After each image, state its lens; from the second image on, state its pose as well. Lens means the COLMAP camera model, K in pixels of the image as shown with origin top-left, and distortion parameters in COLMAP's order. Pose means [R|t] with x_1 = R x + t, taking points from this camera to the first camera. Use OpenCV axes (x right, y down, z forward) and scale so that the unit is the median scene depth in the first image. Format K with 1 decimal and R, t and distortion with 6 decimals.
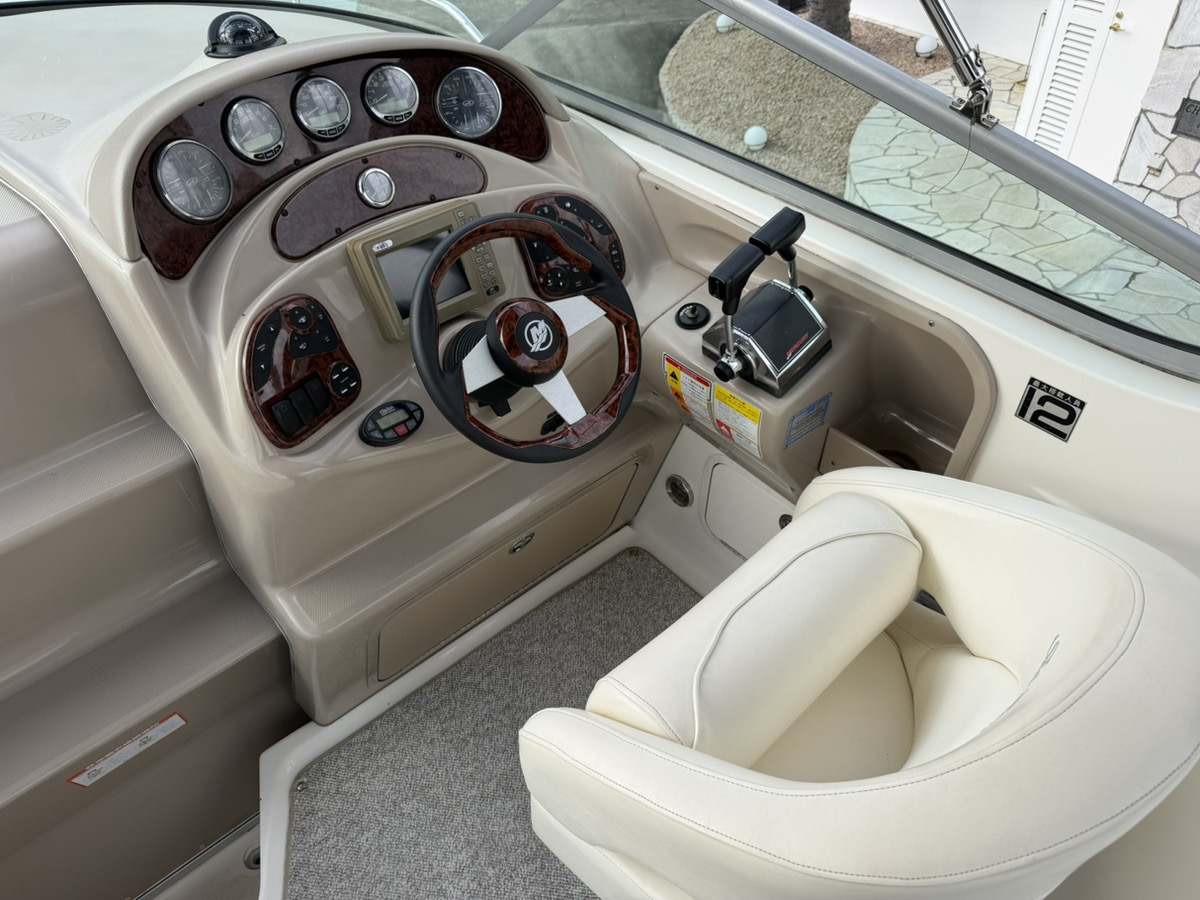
lens RADIAL K [[826.6, 0, 608.1], [0, 826.6, 468.7], [0, 0, 1]] dist [0.005805, -0.010366]
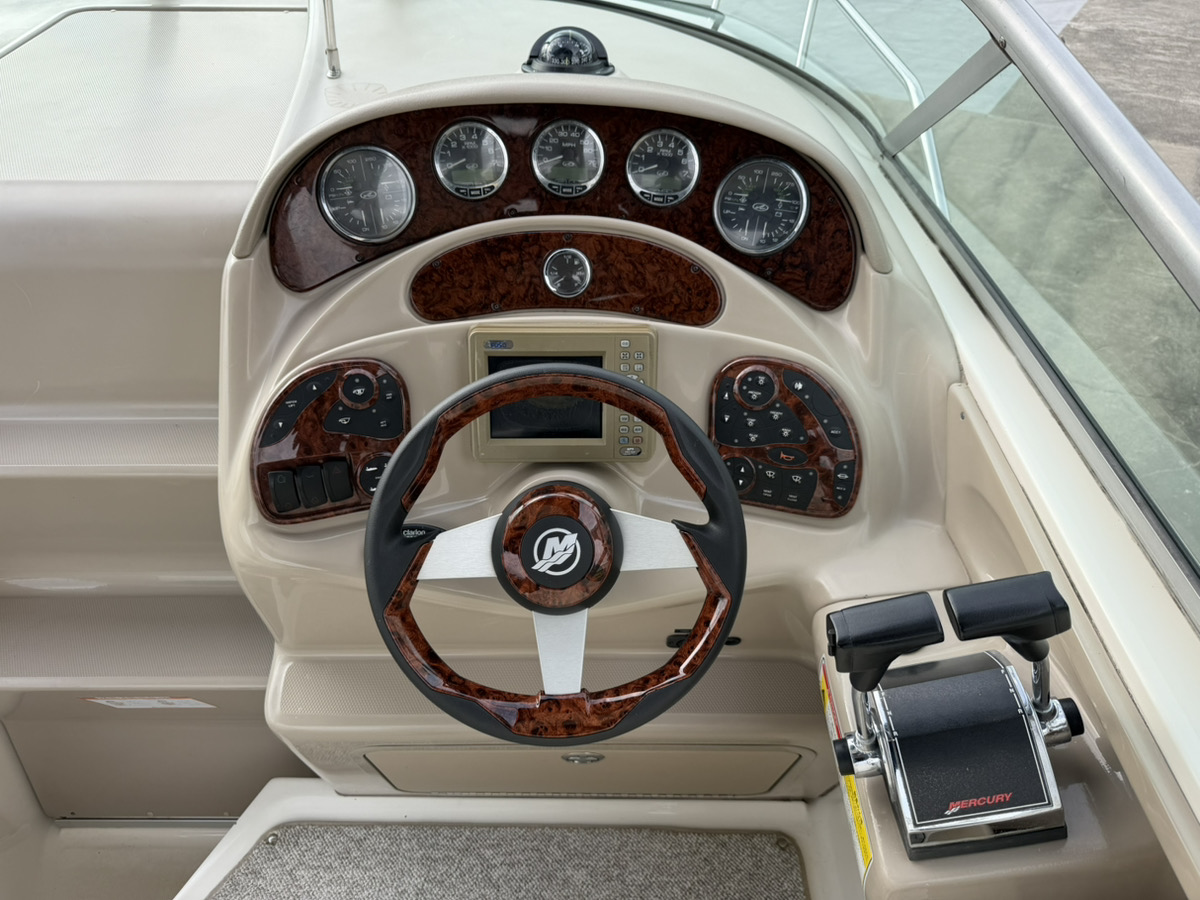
lens RADIAL K [[847.8, 0, 600.7], [0, 847.8, 471.0], [0, 0, 1]] dist [0.070459, -0.003203]
pose [[0.739667, 0.445242, -0.504631, 0.210258], [-0.474471, 0.876795, 0.078146, -0.233928], [0.477252, 0.181631, 0.859791, 0.335597]]
